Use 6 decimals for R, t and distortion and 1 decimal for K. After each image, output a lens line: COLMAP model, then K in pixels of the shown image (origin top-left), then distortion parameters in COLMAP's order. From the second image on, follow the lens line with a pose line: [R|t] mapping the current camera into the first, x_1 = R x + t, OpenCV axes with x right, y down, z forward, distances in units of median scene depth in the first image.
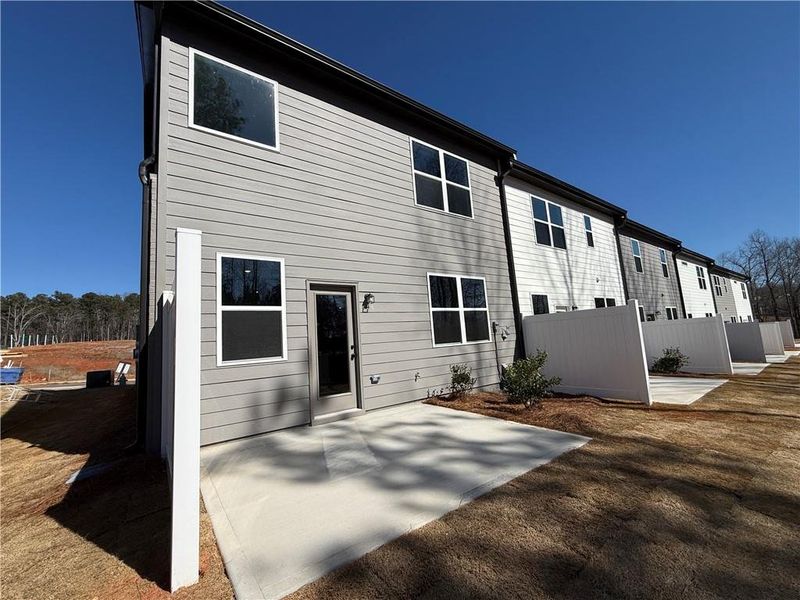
lens RADIAL K [[336.0, 0, 400.0], [0, 336.0, 300.0], [0, 0, 1]] dist [0.000963, 0.000081]
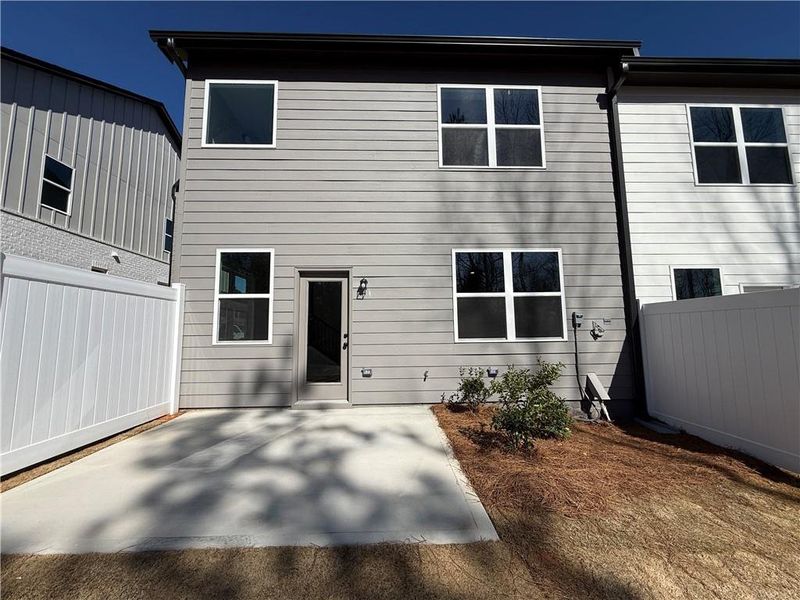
lens RADIAL K [[318.8, 0, 400.0], [0, 318.8, 300.0], [0, 0, 1]] dist [-0.000175, -0.000042]
pose [[0.817868, 0.002779, -0.575399, 0.421868], [0.025486, 0.998832, 0.041051, 0.005223], [0.574841, -0.048239, 0.816842, 0.300736]]
